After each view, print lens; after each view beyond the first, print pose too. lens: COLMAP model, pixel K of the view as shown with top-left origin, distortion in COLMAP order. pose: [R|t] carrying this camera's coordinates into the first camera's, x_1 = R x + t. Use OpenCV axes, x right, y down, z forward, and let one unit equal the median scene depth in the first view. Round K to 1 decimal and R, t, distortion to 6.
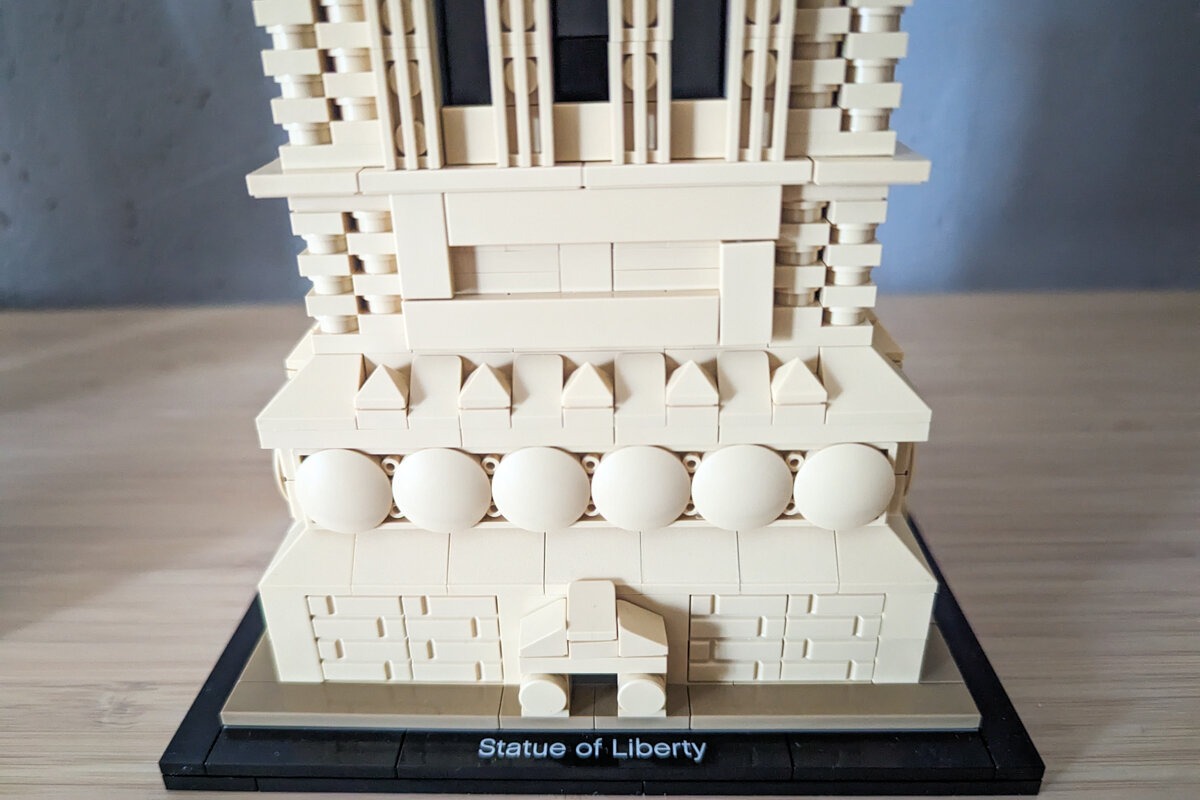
lens RADIAL K [[837.1, 0, 604.0], [0, 837.1, 404.5], [0, 0, 1]] dist [0.004317, 0.002928]
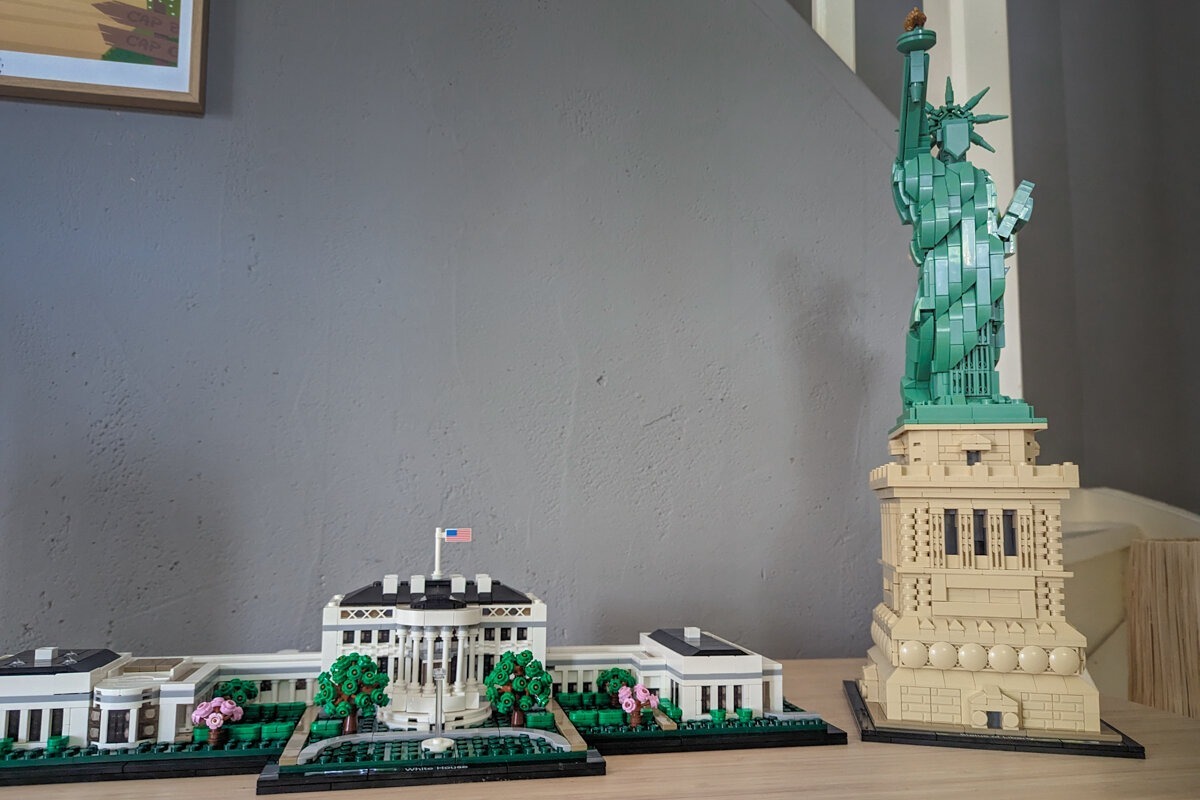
lens RADIAL K [[837.1, 0, 595.9], [0, 837.1, 403.5], [0, 0, 1]] dist [0.004317, 0.002928]
pose [[0.982999, 0.013975, -0.183080, -1.116958], [-0.103406, 0.866075, -0.489102, 1.187620], [0.151726, 0.499718, 0.852796, -3.126649]]
